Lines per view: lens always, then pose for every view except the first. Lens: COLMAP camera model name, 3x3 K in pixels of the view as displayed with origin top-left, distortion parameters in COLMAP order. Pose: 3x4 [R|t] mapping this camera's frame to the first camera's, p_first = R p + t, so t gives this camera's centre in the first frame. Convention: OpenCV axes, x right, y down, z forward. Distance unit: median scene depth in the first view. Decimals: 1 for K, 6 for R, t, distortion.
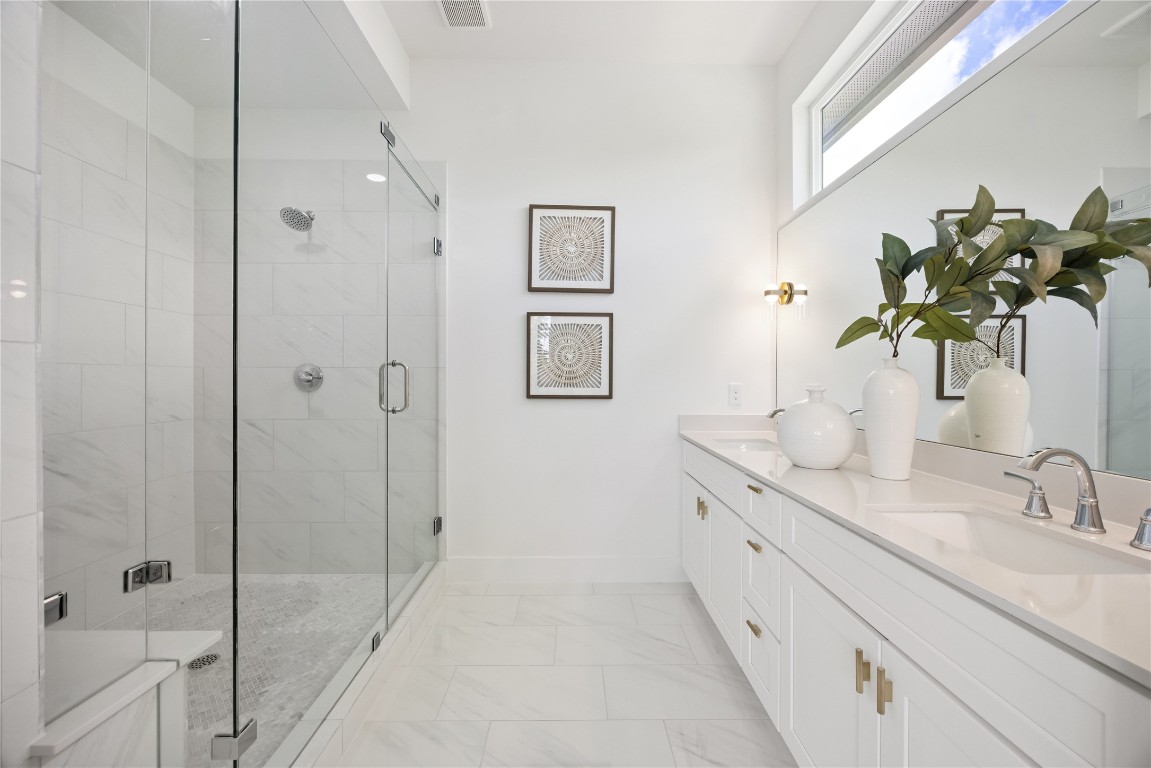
lens RADIAL K [[444.2, 0, 576.9], [0, 444.2, 380.6], [0, 0, 1]] dist [0.002779, 0.000114]
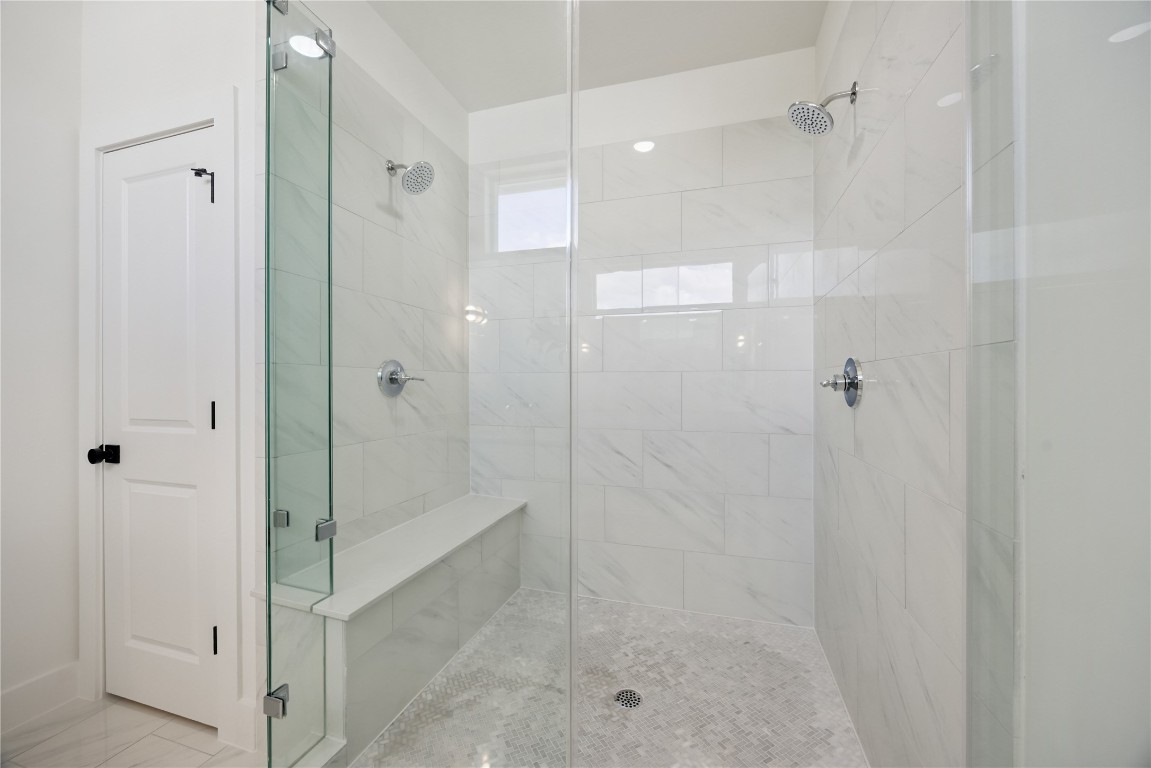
lens RADIAL K [[444.2, 0, 576.8], [0, 444.2, 389.0], [0, 0, 1]] dist [0.002779, 0.000114]
pose [[-0.294680, 0.004456, -0.955586, 0.041625], [-0.007181, 0.999951, 0.006877, 0.000682], [0.955569, 0.008889, -0.294633, 1.025264]]
